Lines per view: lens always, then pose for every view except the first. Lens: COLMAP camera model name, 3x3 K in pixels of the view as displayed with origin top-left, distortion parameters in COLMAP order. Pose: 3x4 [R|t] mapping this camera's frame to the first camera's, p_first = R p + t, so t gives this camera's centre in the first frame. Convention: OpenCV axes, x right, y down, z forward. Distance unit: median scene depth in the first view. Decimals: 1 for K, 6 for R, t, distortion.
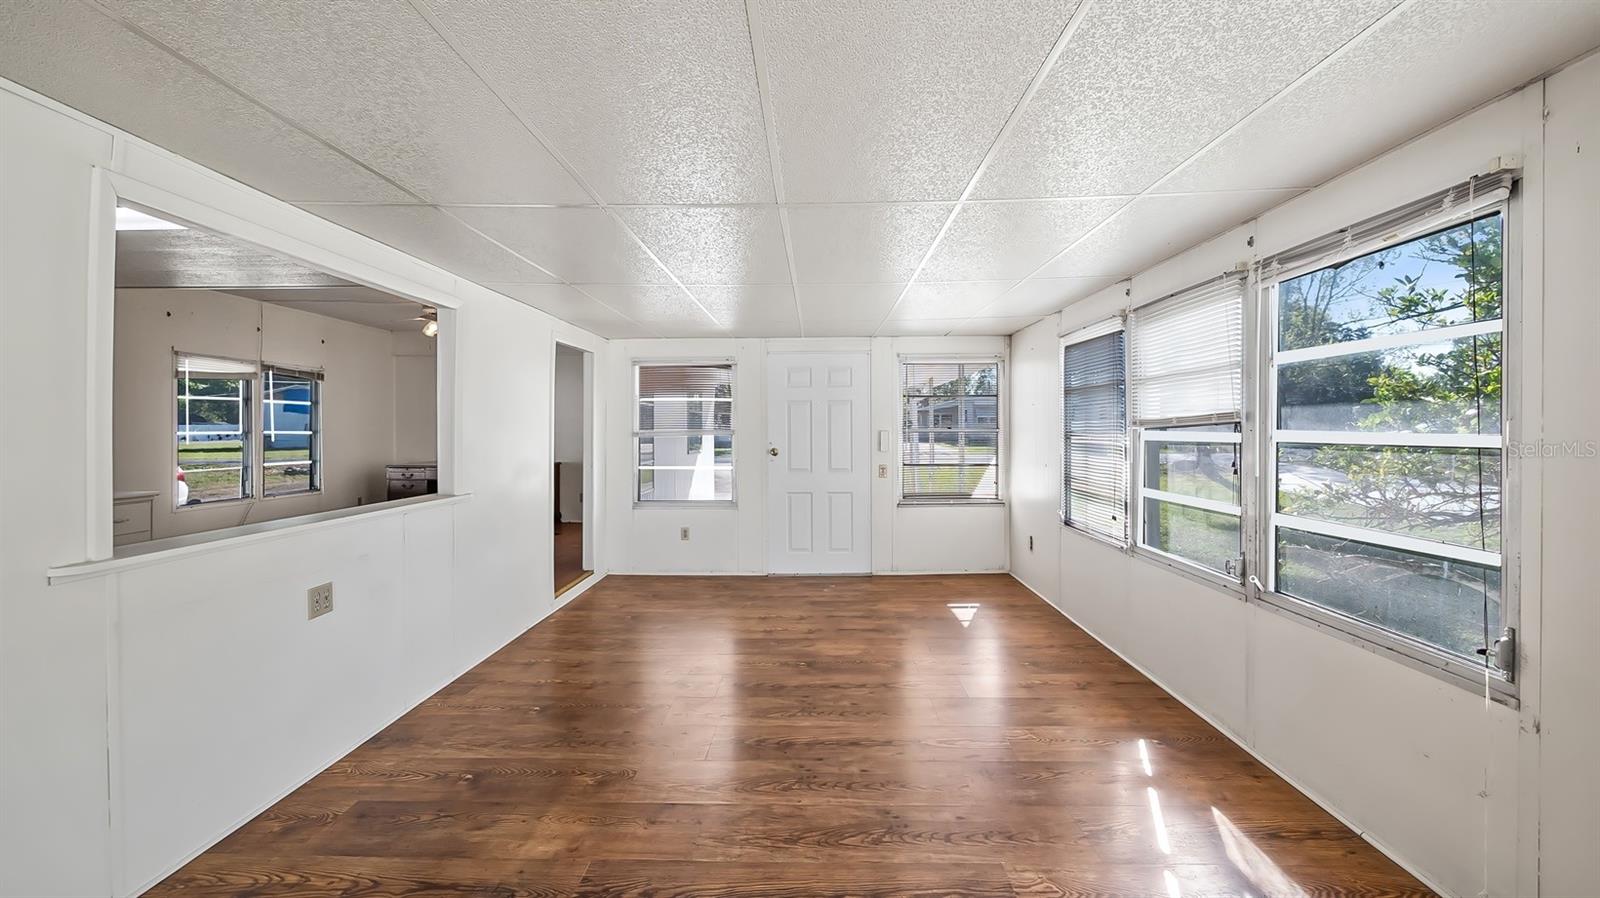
lens RADIAL K [[641.9, 0, 793.7], [0, 641.9, 431.2], [0, 0, 1]] dist [-0.001124, -0.000217]
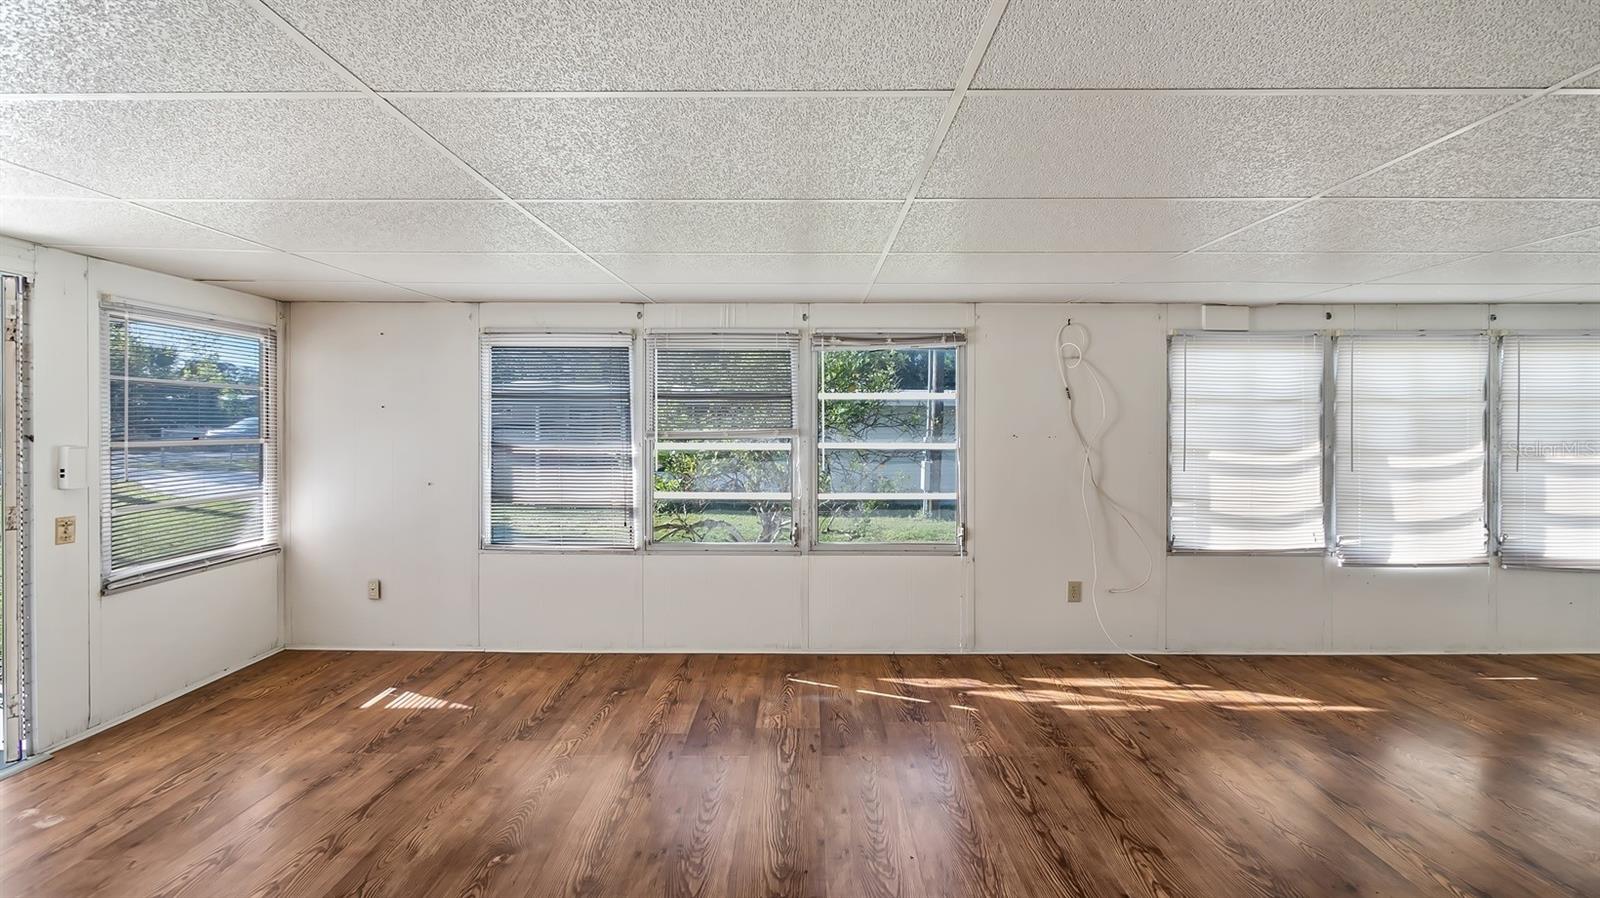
lens RADIAL K [[641.9, 0, 793.7], [0, 641.9, 431.2], [0, 0, 1]] dist [-0.001124, -0.000217]
pose [[-0.028577, -0.003571, 0.999585, -0.637496], [-0.000811, 0.999993, 0.003549, -0.025274], [-0.999591, -0.000710, -0.028580, 0.844940]]
